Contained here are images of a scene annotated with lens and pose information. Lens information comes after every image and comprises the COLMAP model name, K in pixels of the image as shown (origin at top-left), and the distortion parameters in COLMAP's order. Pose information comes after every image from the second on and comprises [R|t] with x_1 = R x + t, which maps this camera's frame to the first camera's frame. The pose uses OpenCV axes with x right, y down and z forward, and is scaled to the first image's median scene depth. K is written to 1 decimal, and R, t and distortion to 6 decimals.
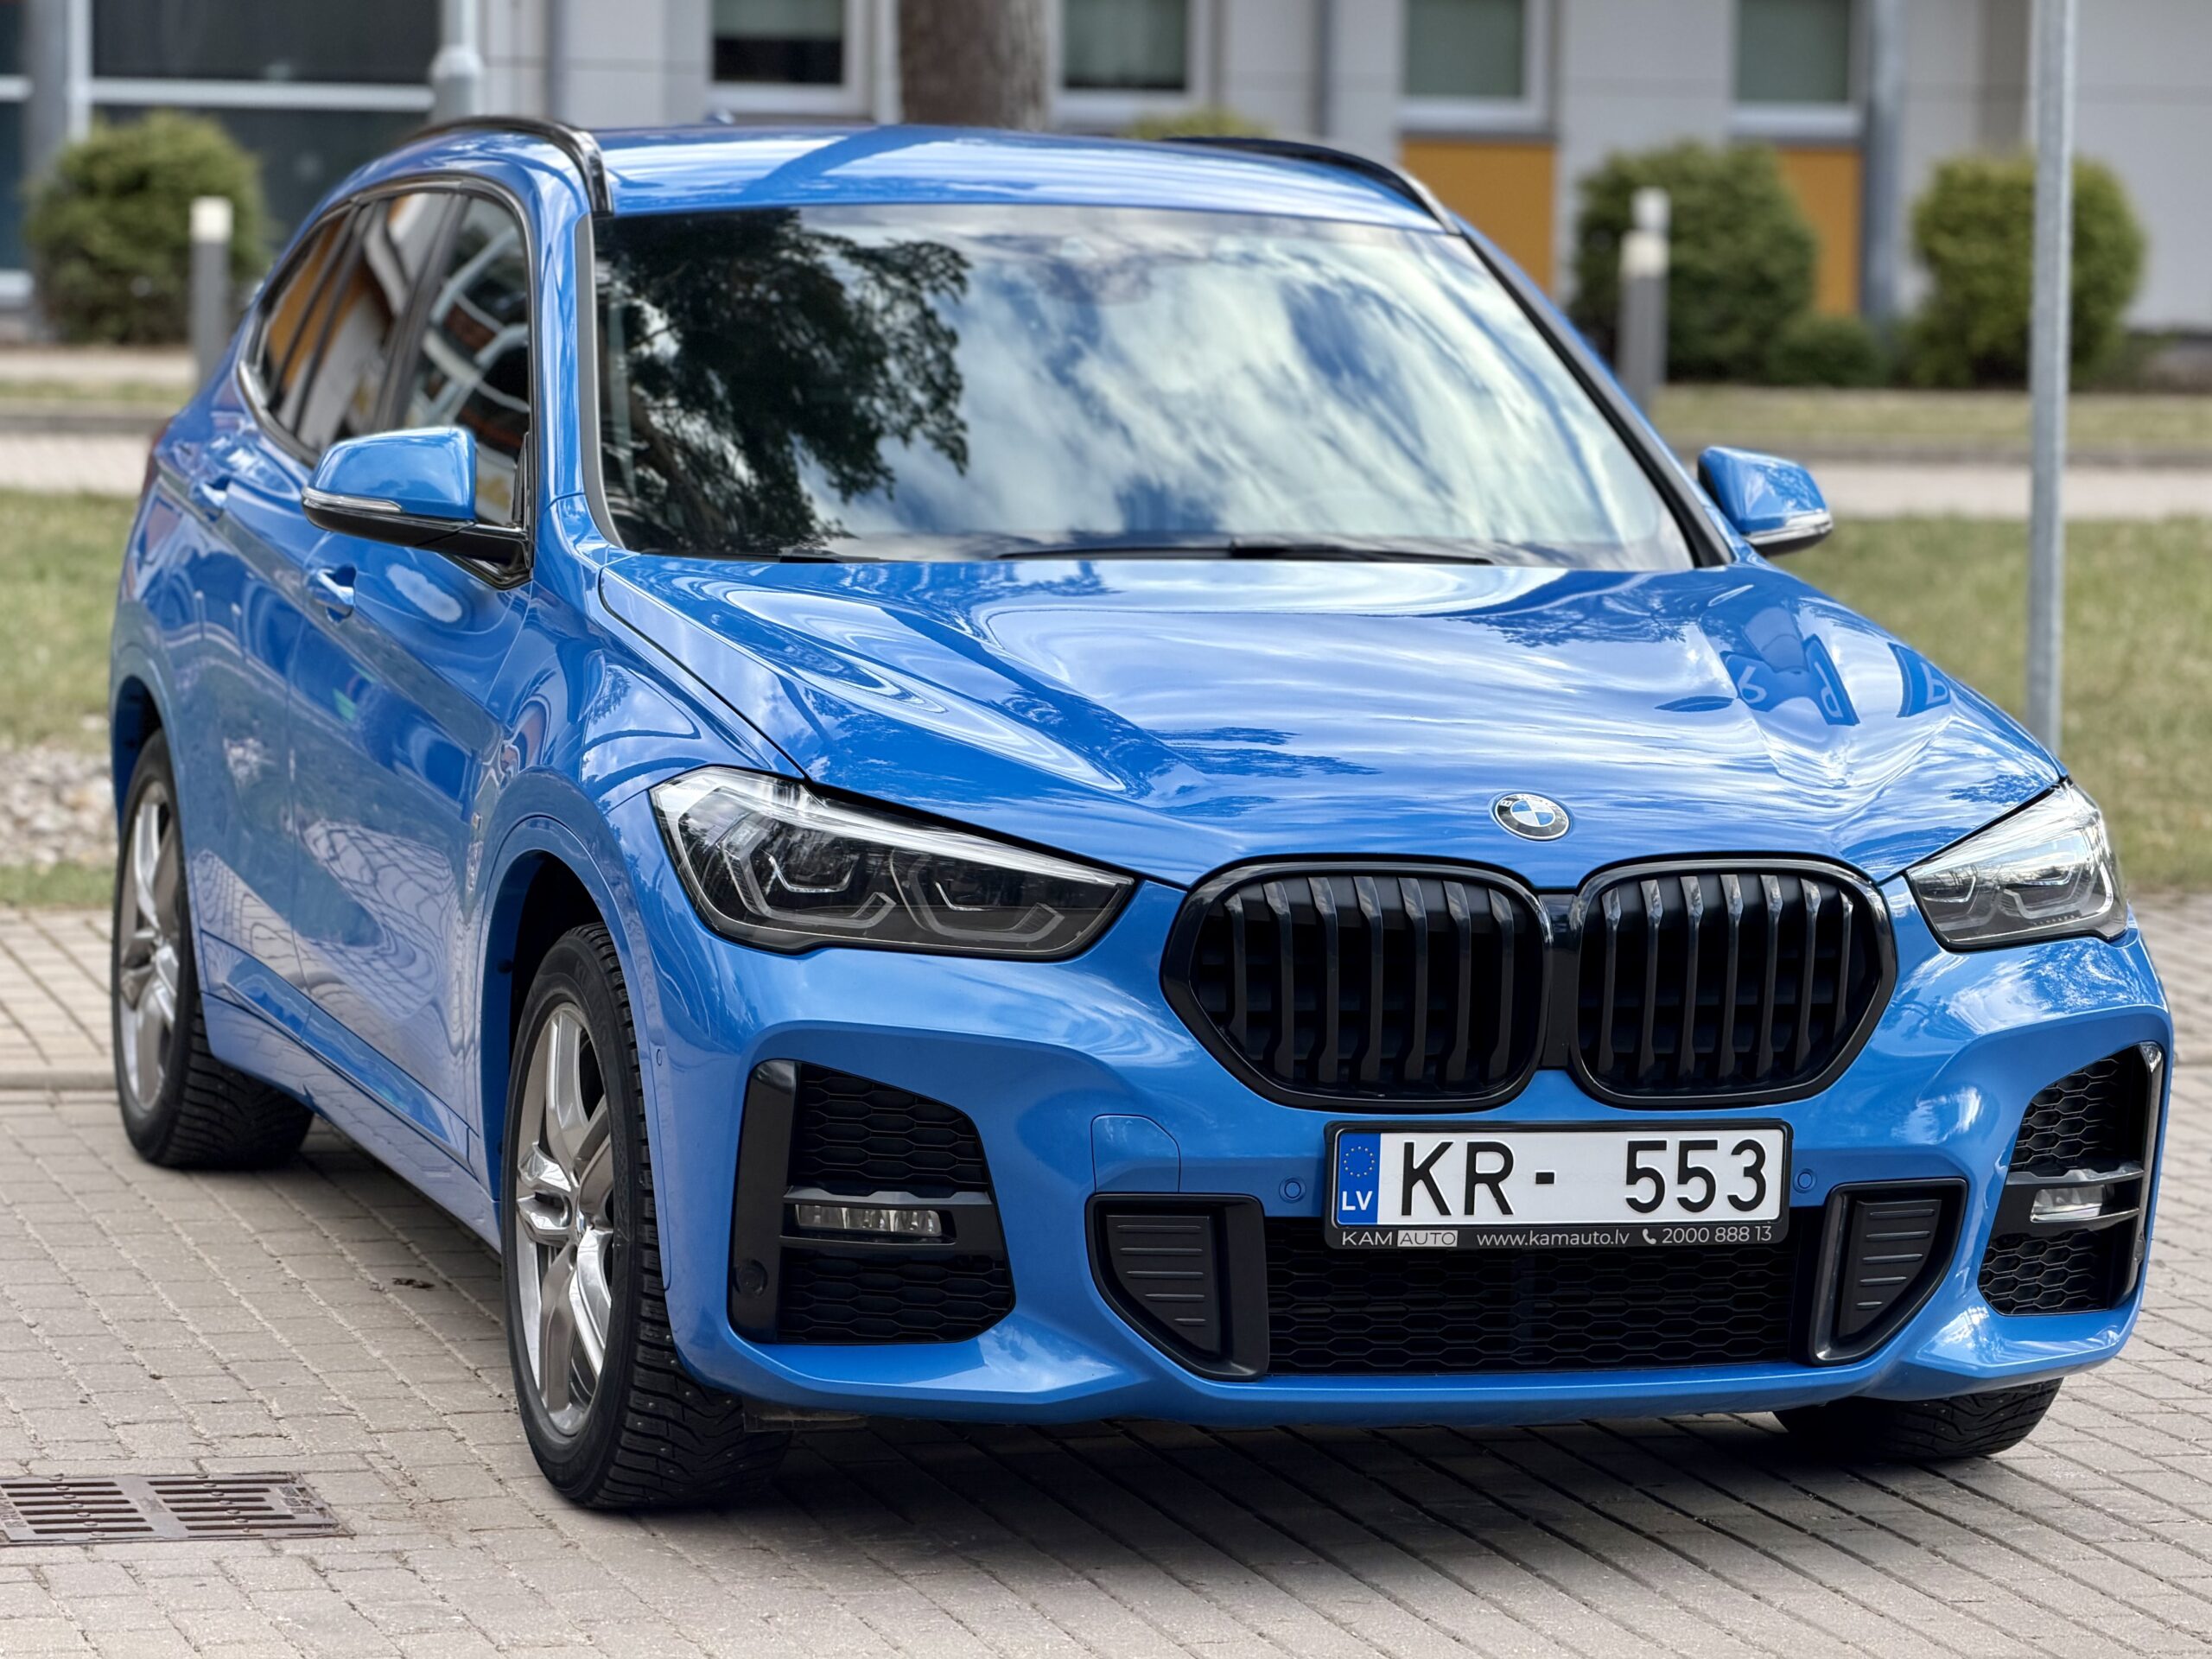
lens RADIAL K [[6532.0, 0, 1106.0], [0, 6532.0, 831.2], [0, 0, 1]] dist [0.187428, 1.518028]
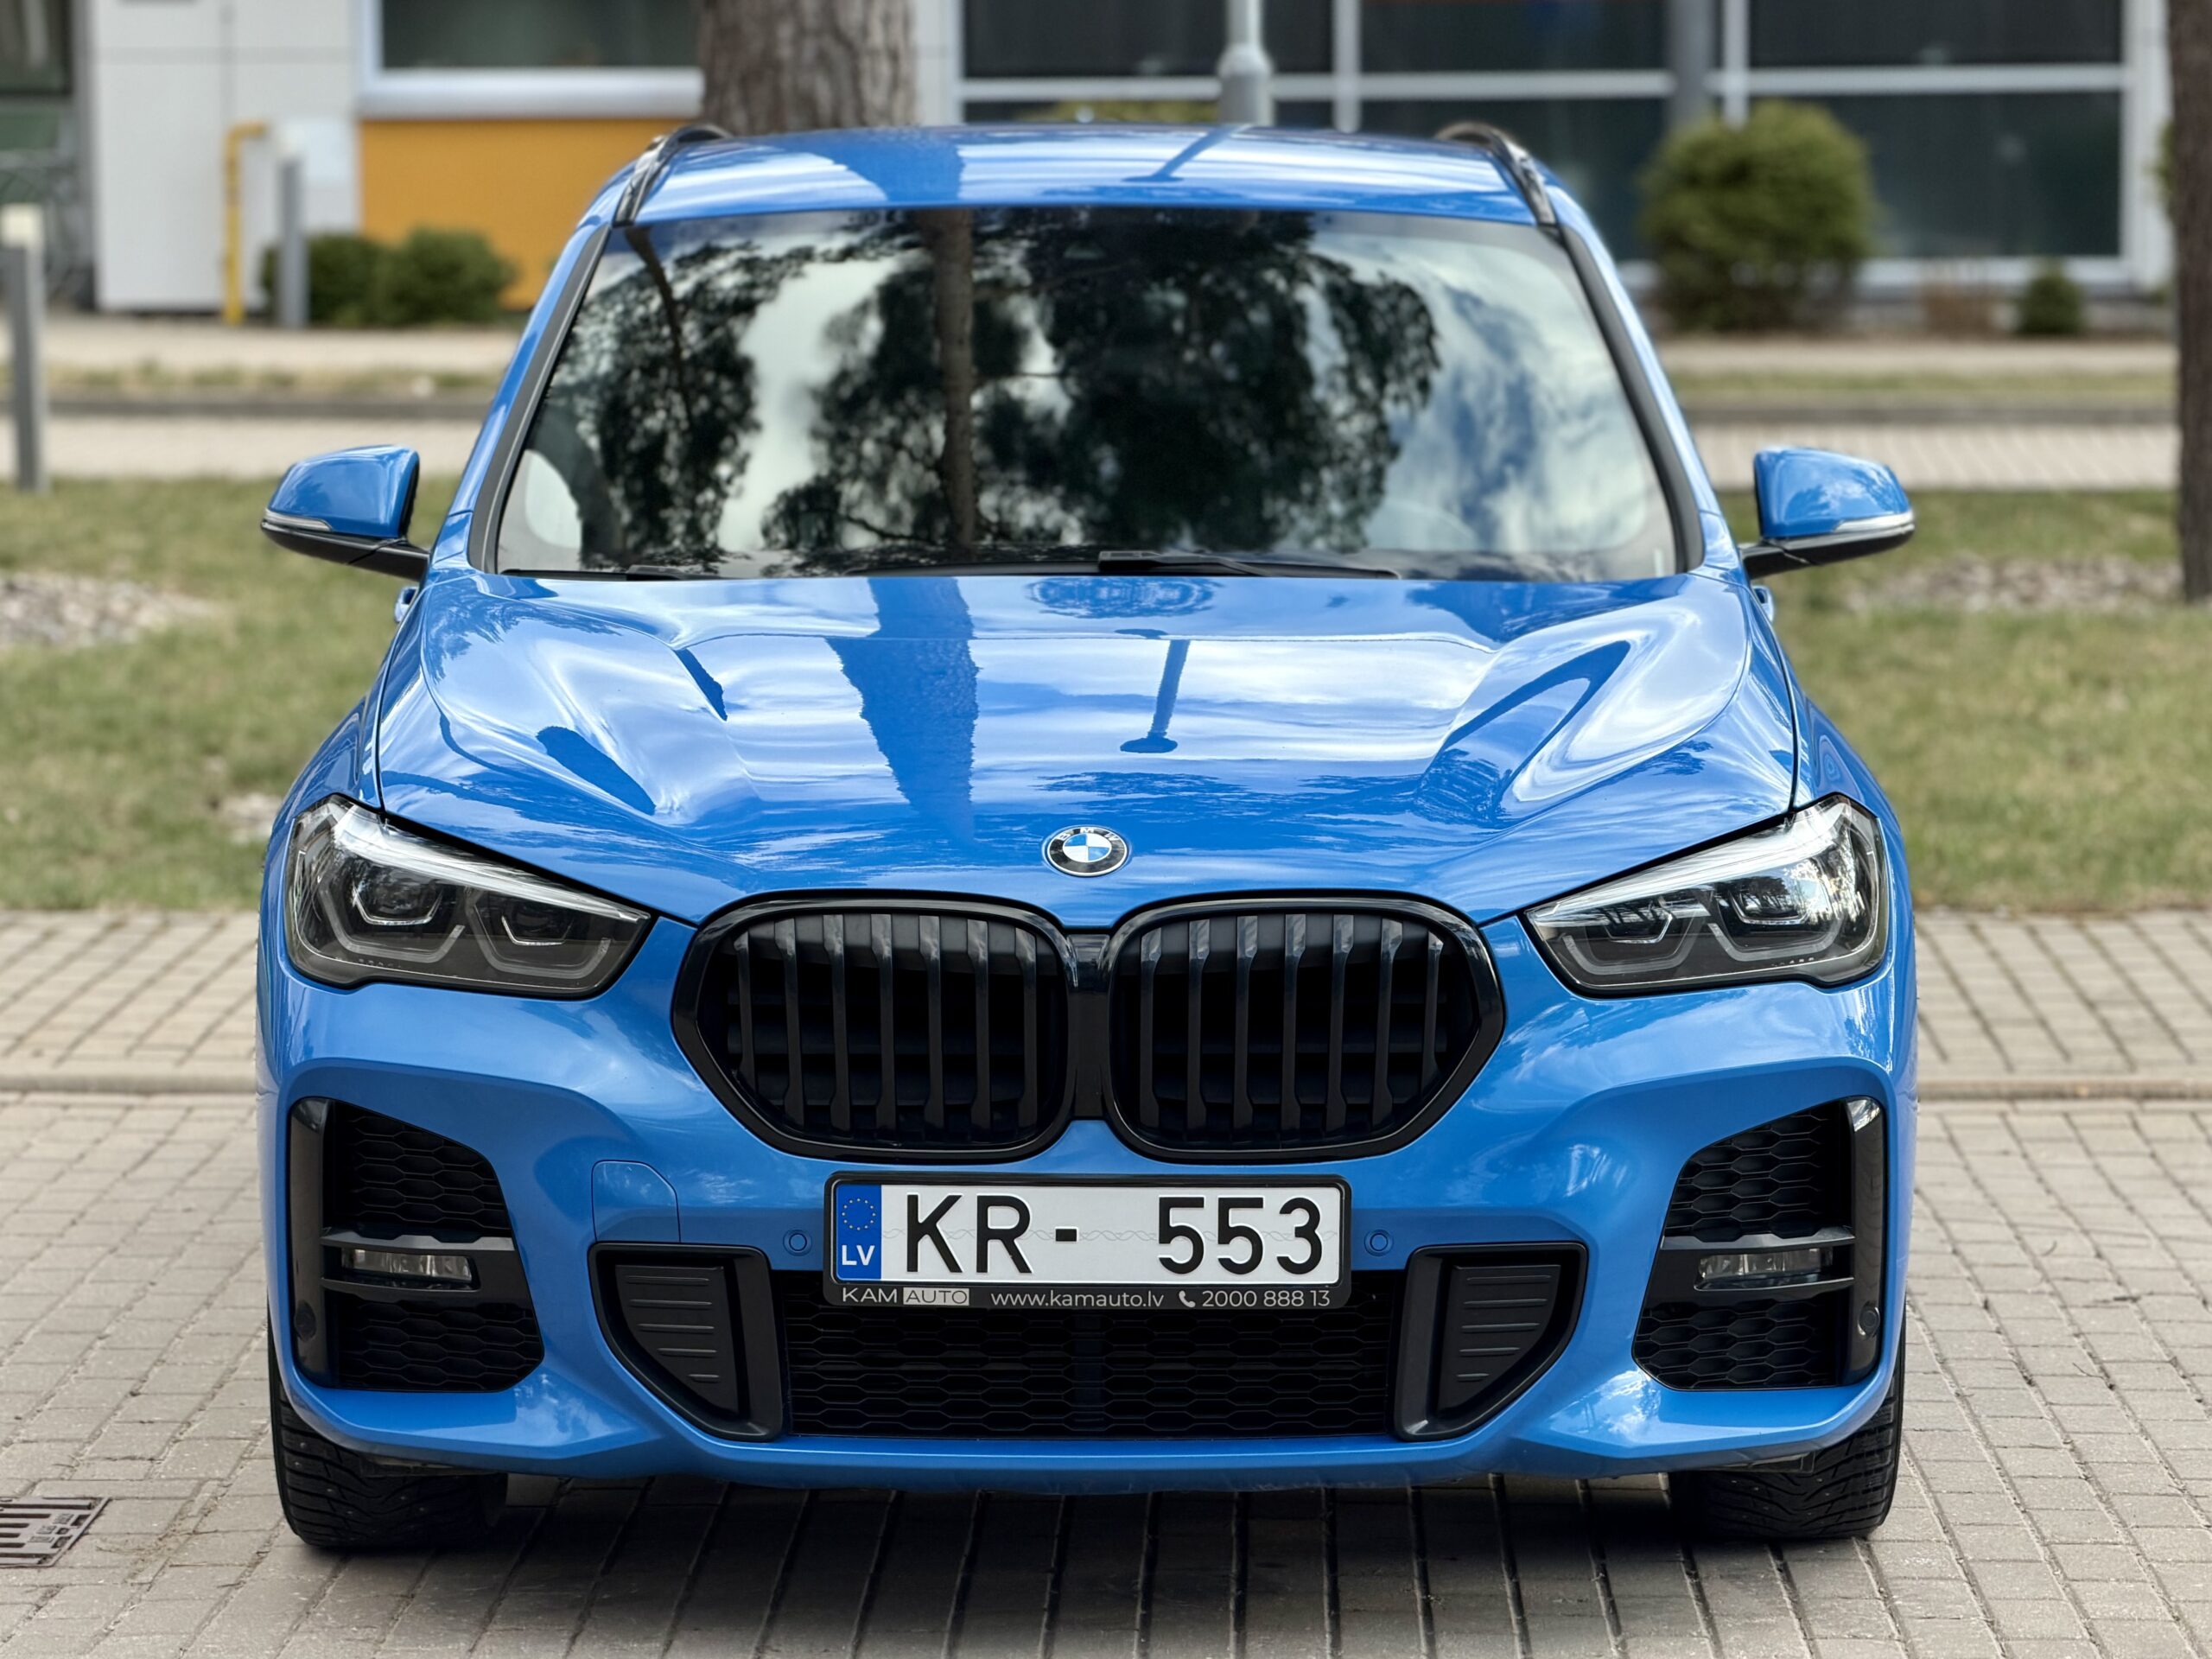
lens RADIAL K [[6532.0, 0, 1106.0], [0, 6532.0, 831.2], [0, 0, 1]] dist [0.187428, 1.518028]
pose [[0.959071, 0.003980, -0.283136, 0.338400], [-0.003255, 0.999990, 0.003030, -0.008081], [0.283146, -0.001985, 0.959075, 0.097152]]
